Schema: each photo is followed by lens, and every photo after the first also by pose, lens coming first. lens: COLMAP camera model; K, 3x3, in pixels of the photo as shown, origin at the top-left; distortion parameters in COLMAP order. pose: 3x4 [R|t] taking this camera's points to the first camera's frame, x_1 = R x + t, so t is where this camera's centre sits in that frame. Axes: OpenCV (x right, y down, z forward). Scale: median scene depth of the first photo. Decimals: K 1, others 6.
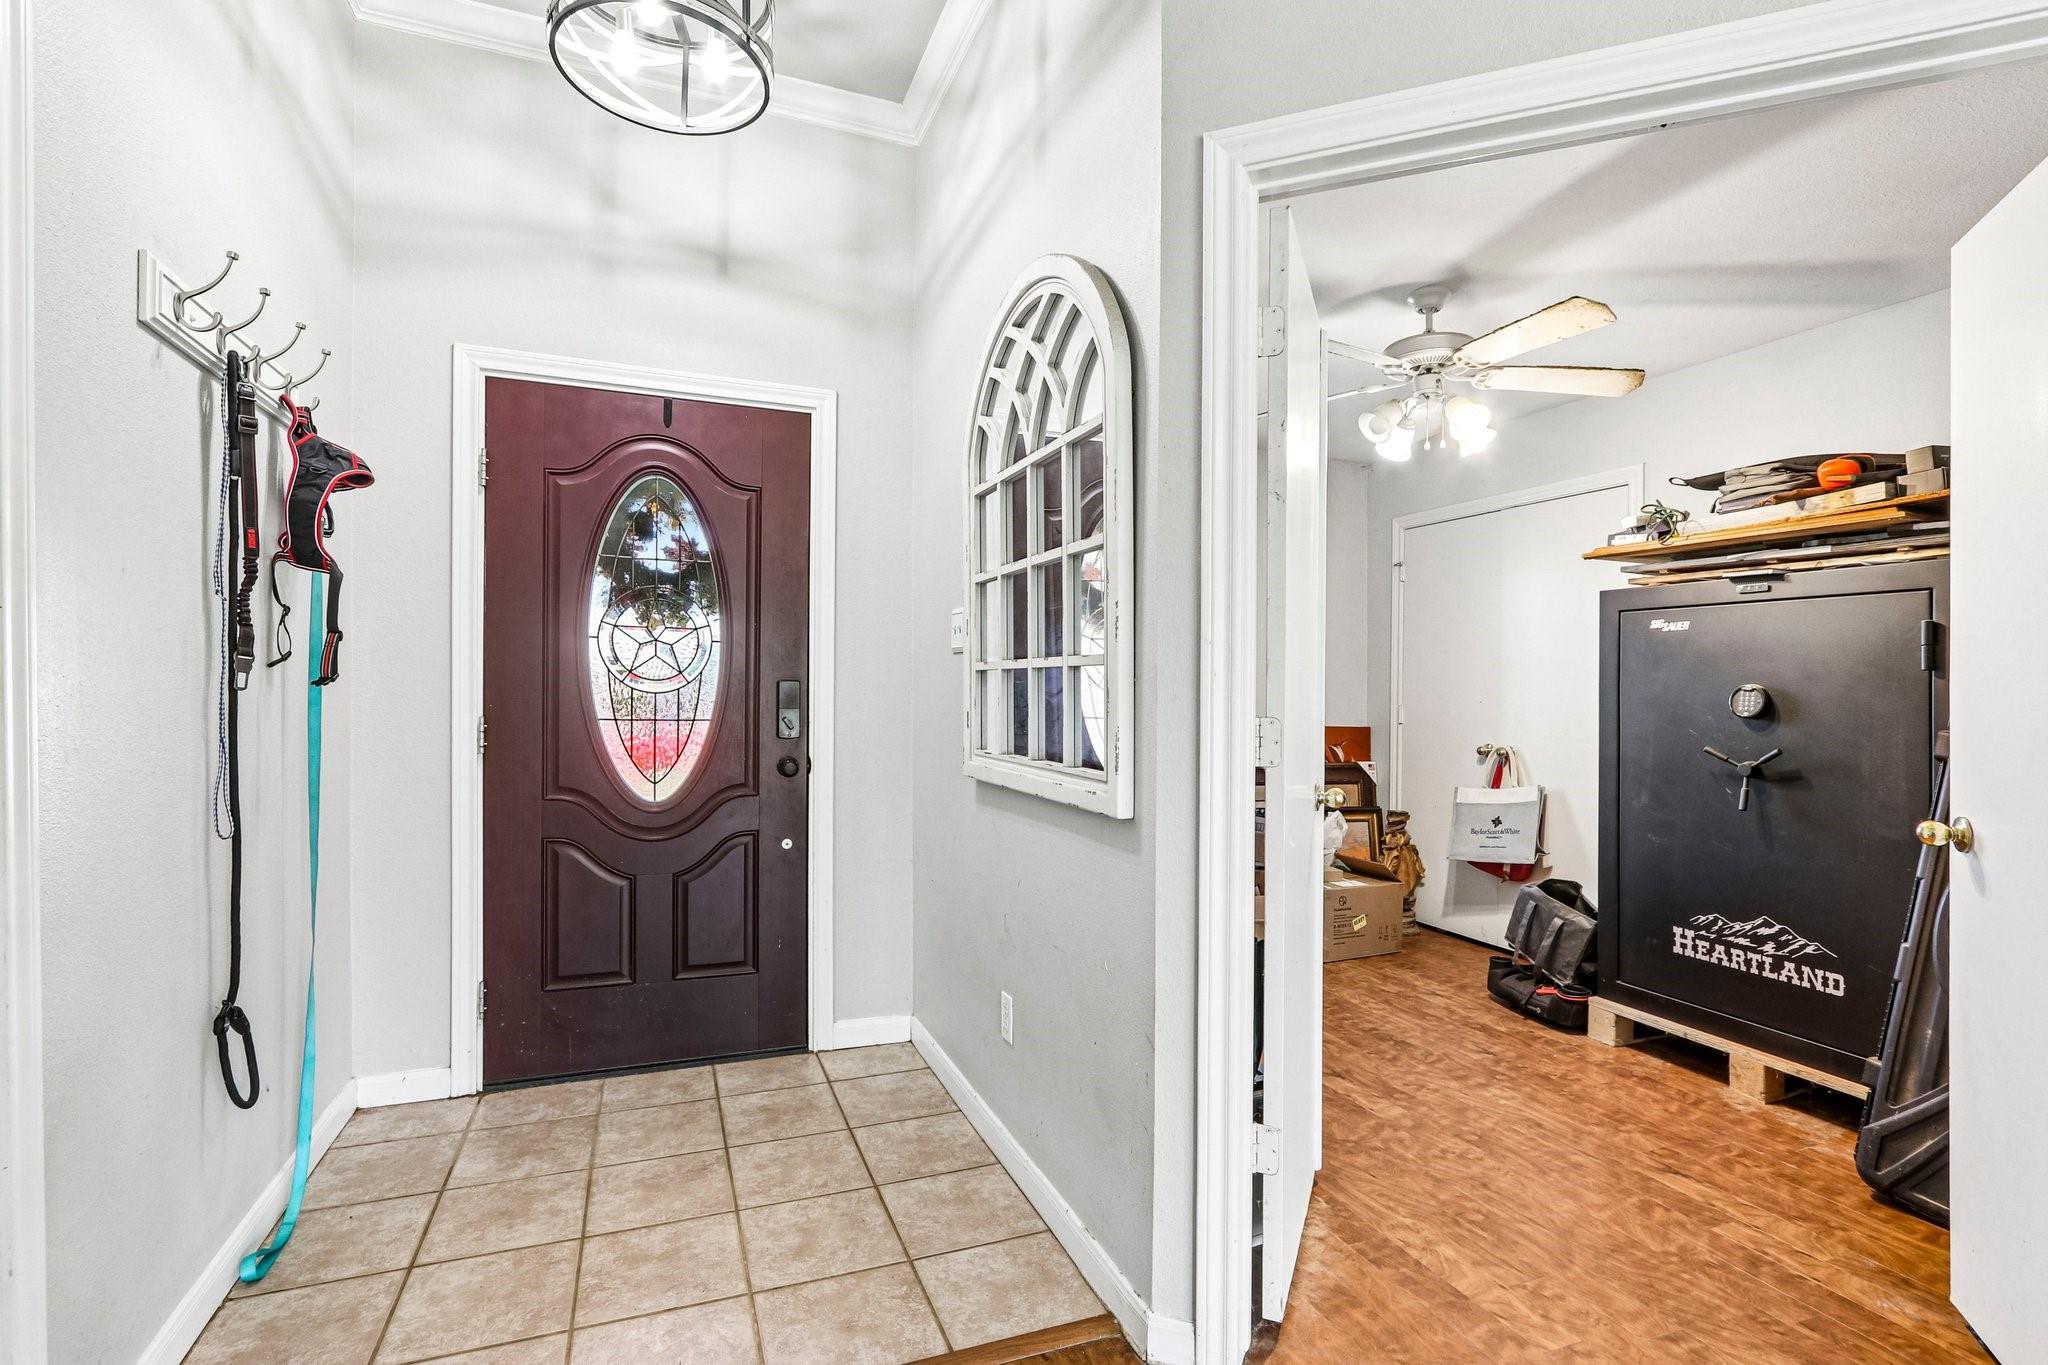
lens RADIAL K [[932.6, 0, 1019.0], [0, 932.6, 696.3], [0, 0, 1]] dist [-0.001936, -0.010149]
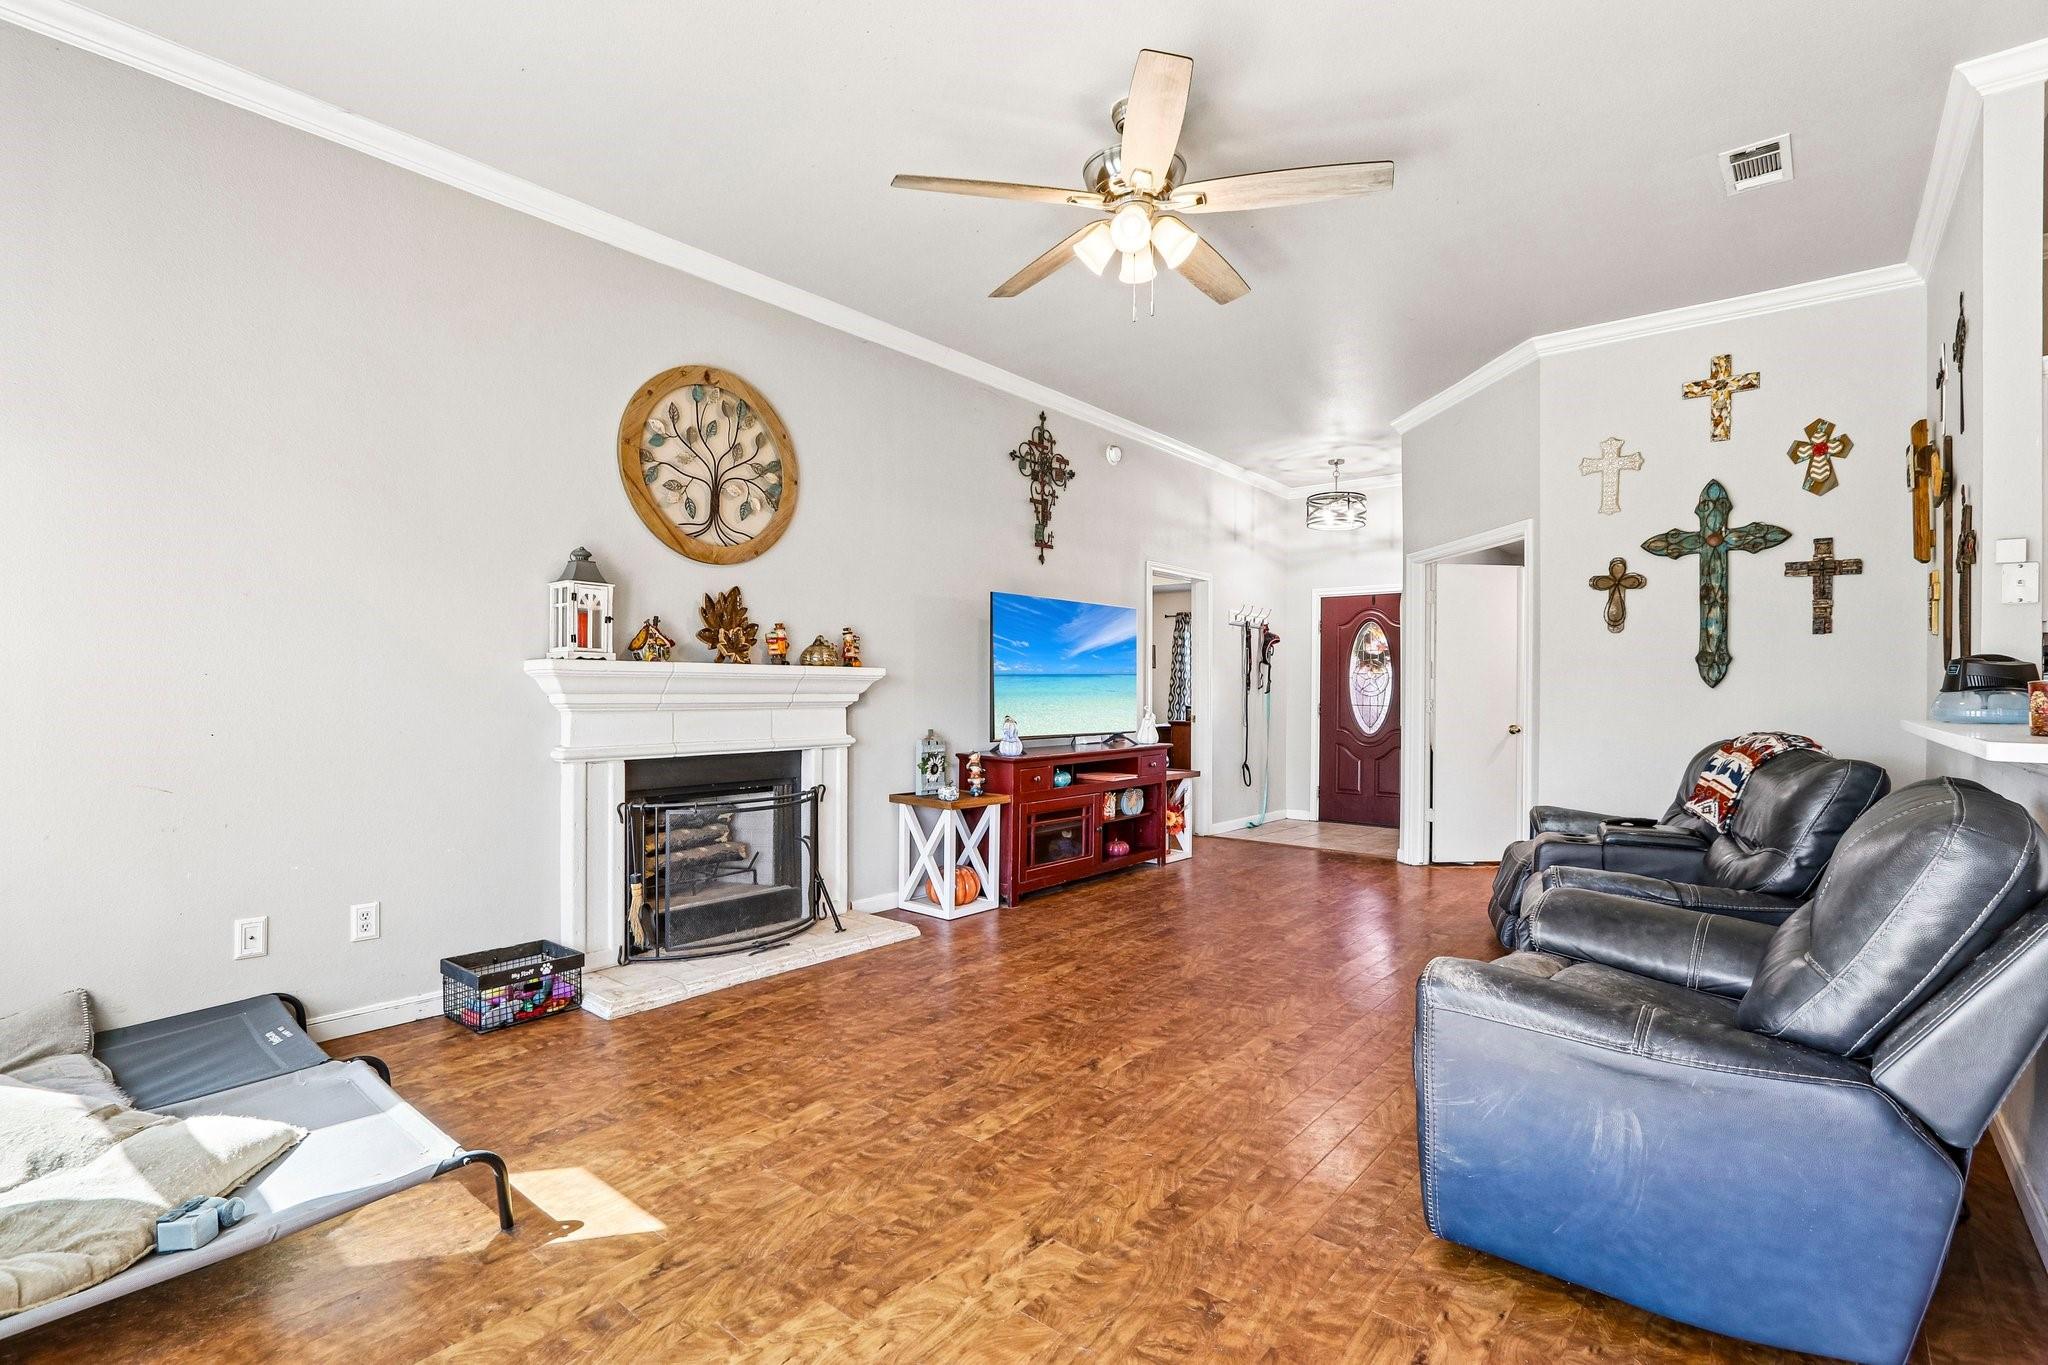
lens RADIAL K [[944.7, 0, 1057.8], [0, 944.7, 696.8], [0, 0, 1]] dist [-0.017450, 0.000192]
pose [[0.499824, -0.002410, -0.866123, 1.715269], [-0.008595, 0.999933, -0.007743, 0.029689], [0.866084, 0.011315, 0.499770, -1.347869]]
